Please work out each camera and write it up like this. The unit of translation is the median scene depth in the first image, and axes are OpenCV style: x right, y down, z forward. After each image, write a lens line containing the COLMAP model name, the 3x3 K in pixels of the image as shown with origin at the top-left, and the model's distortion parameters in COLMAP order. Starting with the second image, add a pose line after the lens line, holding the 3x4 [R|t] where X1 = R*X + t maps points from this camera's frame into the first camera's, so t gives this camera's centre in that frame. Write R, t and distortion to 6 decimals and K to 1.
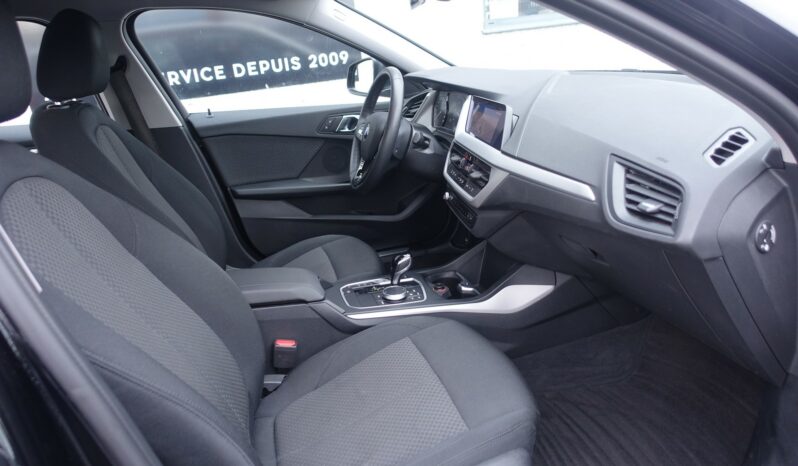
lens RADIAL K [[543.3, 0, 399.0], [0, 543.3, 233.0], [0, 0, 1]] dist [0.004348, 0.000707]
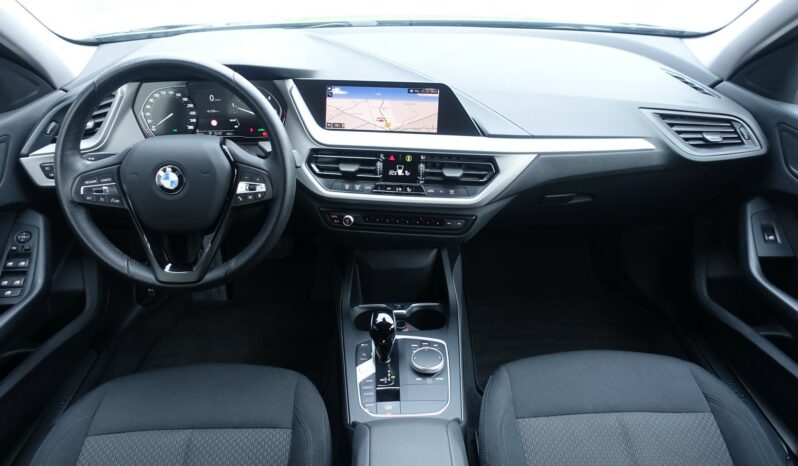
lens RADIAL K [[543.3, 0, 399.0], [0, 543.3, 233.0], [0, 0, 1]] dist [0.004348, 0.000707]
pose [[0.279747, -0.376287, 0.883261, -0.720338], [0.308652, 0.906403, 0.288389, -0.326845], [-0.909107, 0.191945, 0.369706, 0.904517]]
